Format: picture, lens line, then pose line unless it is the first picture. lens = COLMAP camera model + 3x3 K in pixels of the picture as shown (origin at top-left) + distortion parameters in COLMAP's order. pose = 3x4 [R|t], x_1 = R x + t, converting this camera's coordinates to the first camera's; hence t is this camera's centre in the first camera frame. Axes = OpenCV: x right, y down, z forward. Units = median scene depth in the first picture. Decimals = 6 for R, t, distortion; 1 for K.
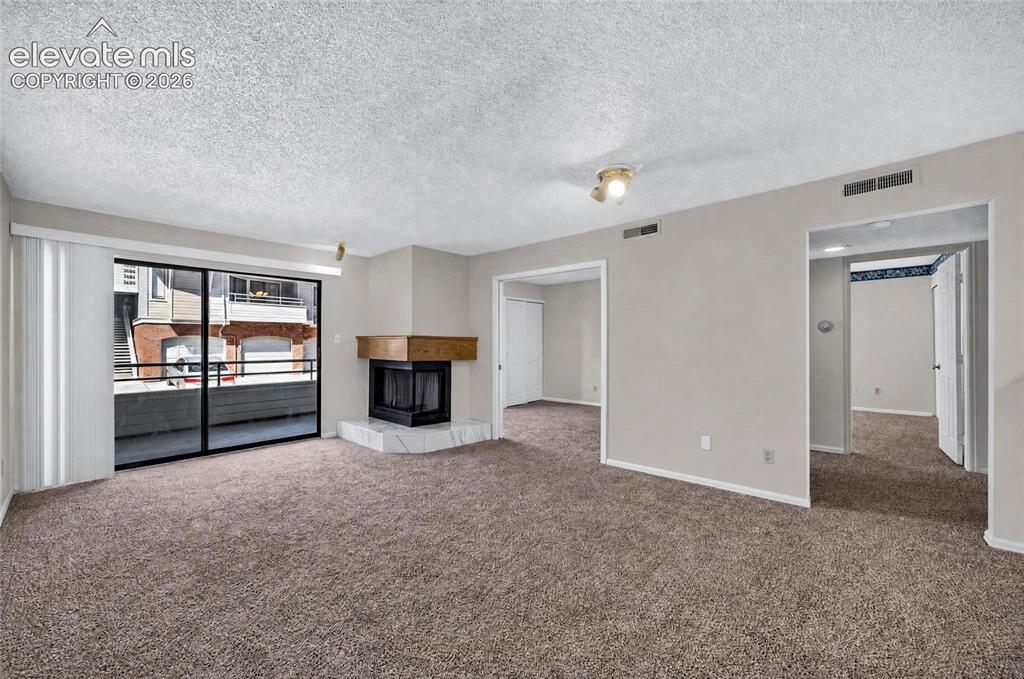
lens RADIAL K [[402.1, 0, 493.0], [0, 402.1, 342.4], [0, 0, 1]] dist [-0.006181, 0.001891]
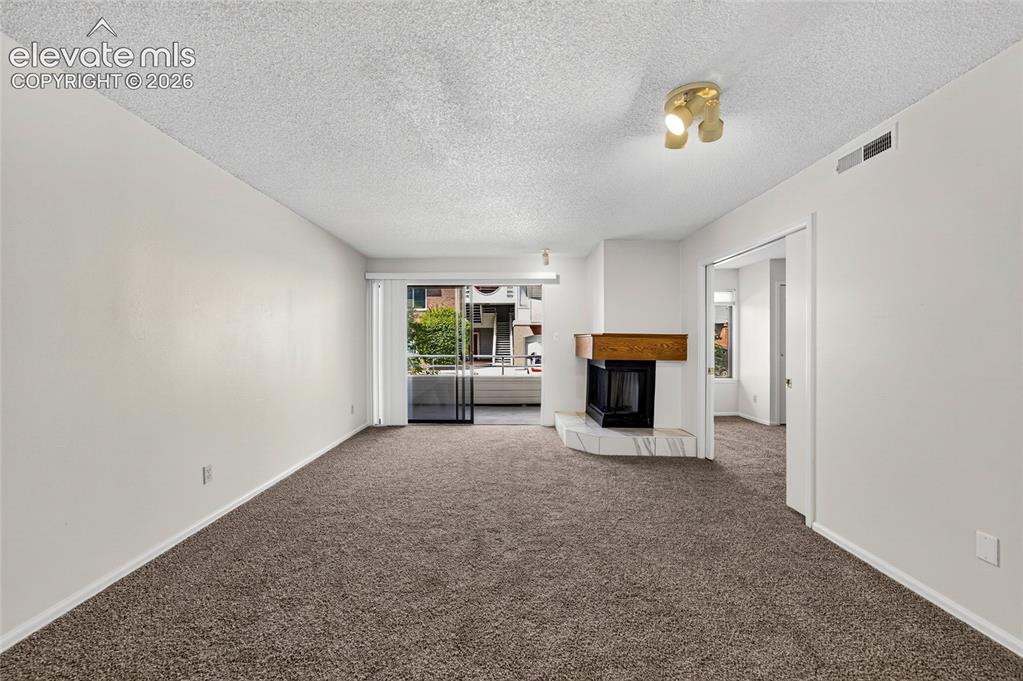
lens RADIAL K [[401.7, 0, 506.9], [0, 401.7, 340.4], [0, 0, 1]] dist [-0.006181, 0.001891]
pose [[0.680942, 0.000007, -0.732337, 0.349791], [0.002720, 0.999993, 0.002538, -0.002642], [0.732332, -0.003720, 0.680937, 0.166085]]
